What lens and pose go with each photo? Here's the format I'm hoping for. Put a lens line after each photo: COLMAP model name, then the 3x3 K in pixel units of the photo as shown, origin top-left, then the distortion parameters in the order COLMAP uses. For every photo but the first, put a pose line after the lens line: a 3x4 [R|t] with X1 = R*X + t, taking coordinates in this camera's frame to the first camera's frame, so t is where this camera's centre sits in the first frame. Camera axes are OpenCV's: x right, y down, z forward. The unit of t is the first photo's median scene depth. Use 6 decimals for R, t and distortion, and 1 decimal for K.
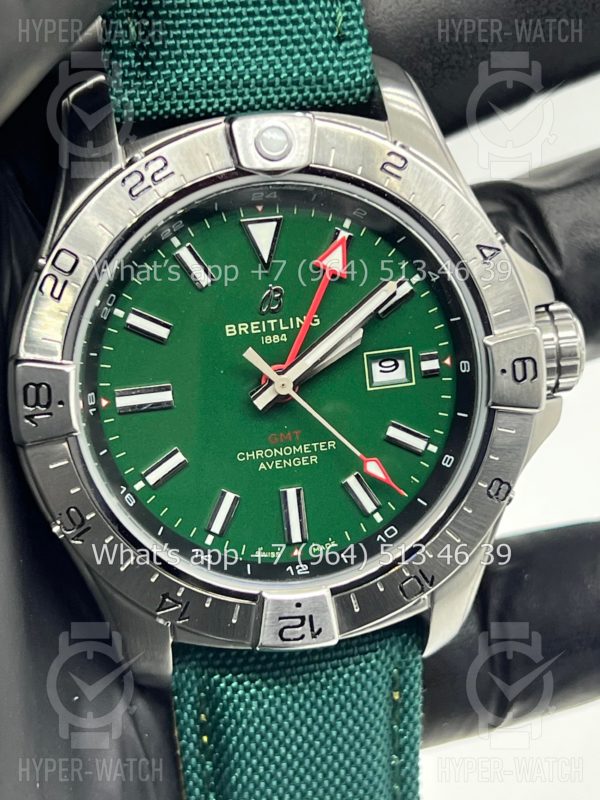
lens RADIAL K [[1880.6, 0, 299.1], [0, 1880.6, 398.3], [0, 0, 1]] dist [0.128867, 0.000000]
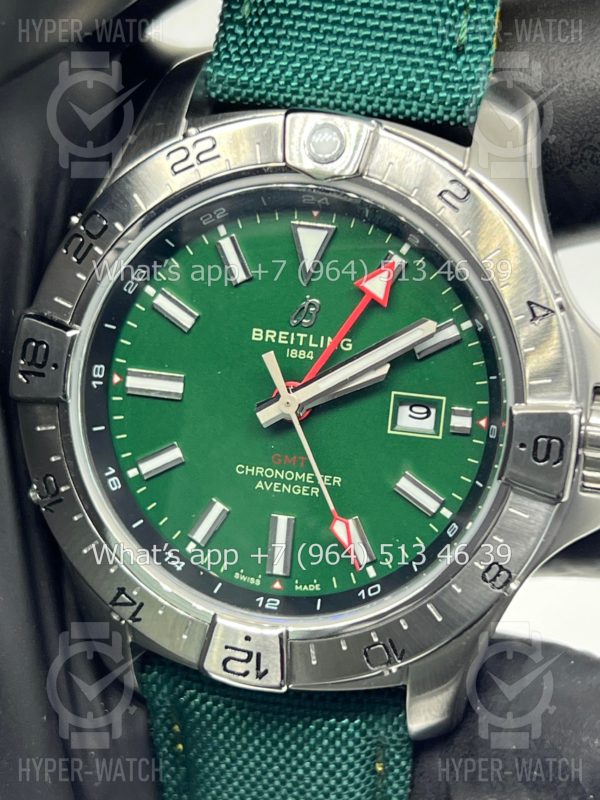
lens RADIAL K [[1880.6, 0, 301.5], [0, 1880.6, 395.0], [0, 0, 1]] dist [0.128867, 0.000000]
pose [[0.911770, 0.226900, -0.342332, 0.308310], [-0.233054, 0.972176, 0.023646, -0.033952], [0.338172, 0.058222, 0.939281, 0.130281]]
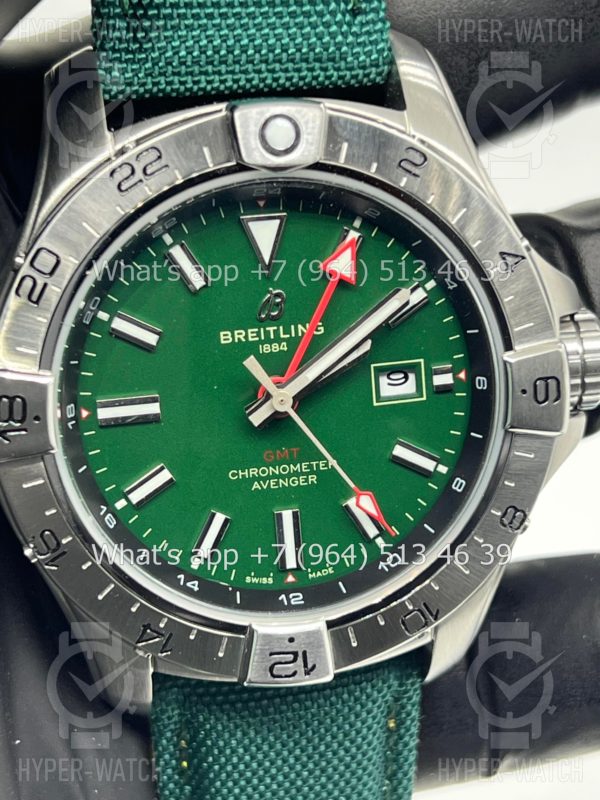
lens RADIAL K [[1880.6, 0, 297.0], [0, 1880.6, 404.5], [0, 0, 1]] dist [0.128867, 0.000000]
pose [[0.999463, 0.029719, 0.013791, -0.013460], [-0.030685, 0.996629, 0.076083, -0.073520], [-0.011484, -0.076465, 0.997006, 0.090815]]
